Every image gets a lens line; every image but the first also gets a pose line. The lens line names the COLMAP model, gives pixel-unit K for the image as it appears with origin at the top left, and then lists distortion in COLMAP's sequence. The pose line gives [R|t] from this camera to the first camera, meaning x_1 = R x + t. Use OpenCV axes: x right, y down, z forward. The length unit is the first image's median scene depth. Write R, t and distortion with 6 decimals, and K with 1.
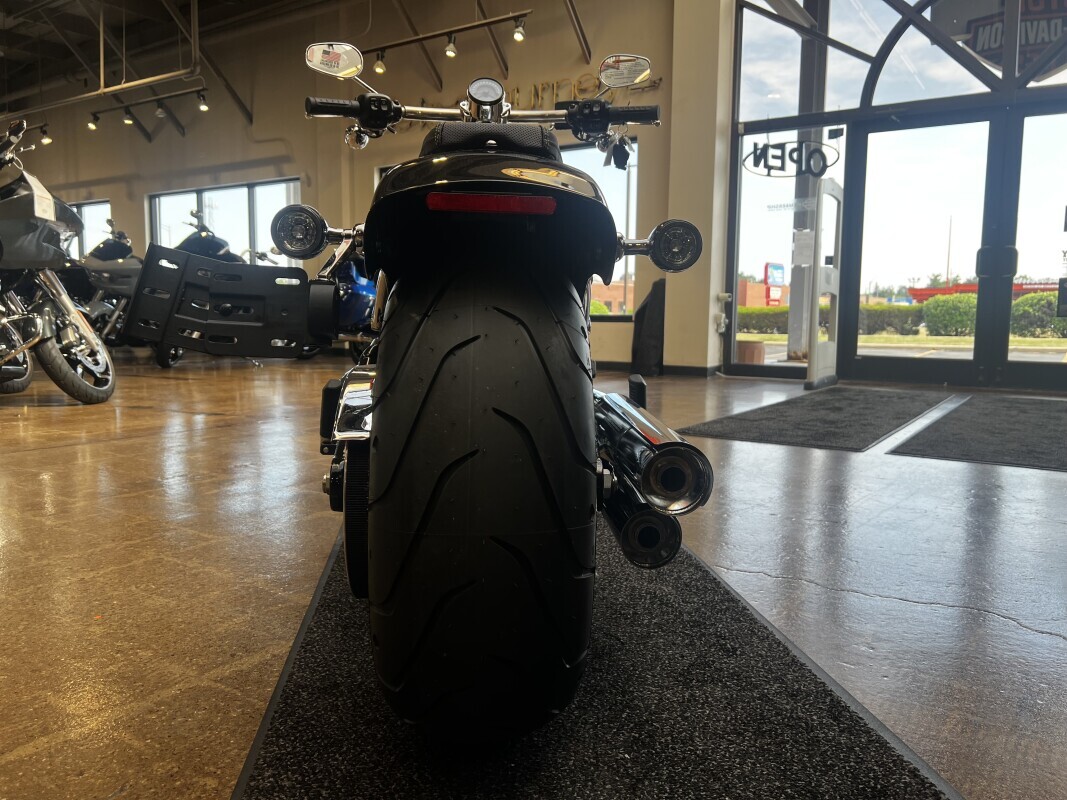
lens RADIAL K [[812.4, 0, 533.5], [0, 812.4, 400.0], [0, 0, 1]] dist [0.048040, -0.062410]
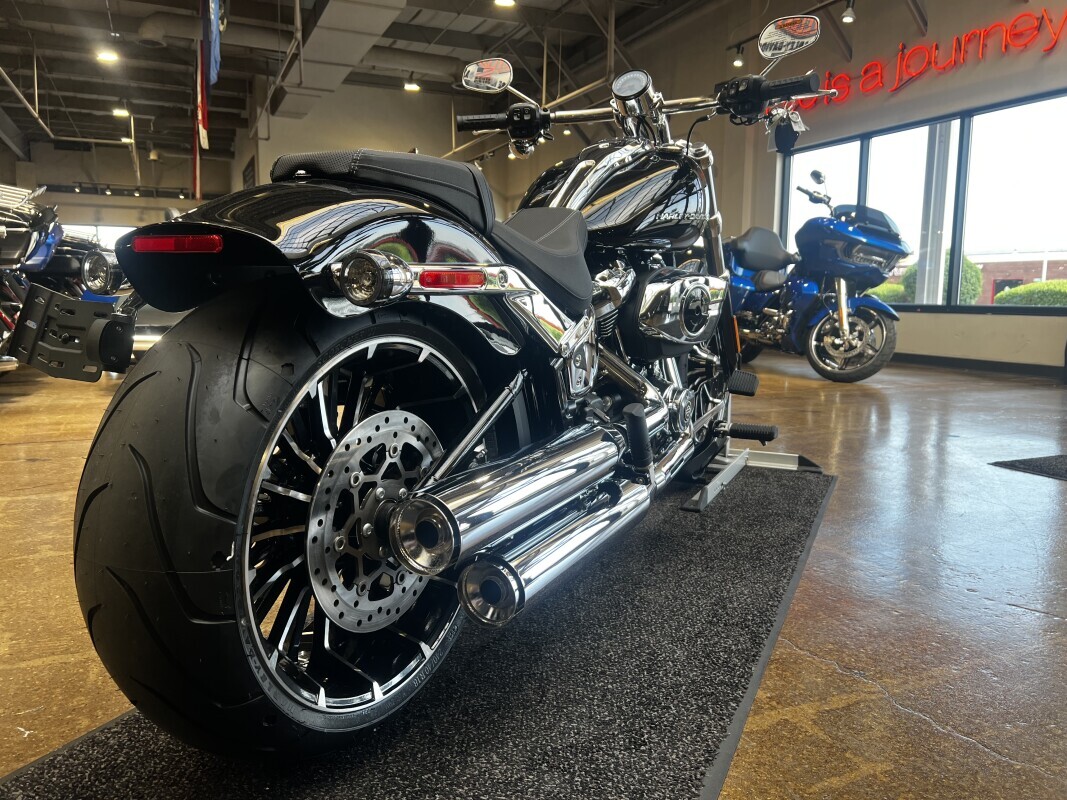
lens RADIAL K [[812.4, 0, 533.5], [0, 812.4, 400.0], [0, 0, 1]] dist [0.048040, -0.062410]
pose [[0.847700, 0.065033, -0.526475, 0.495676], [-0.056013, 0.997882, 0.033076, -0.057923], [0.527511, 0.001451, 0.849547, 0.200040]]
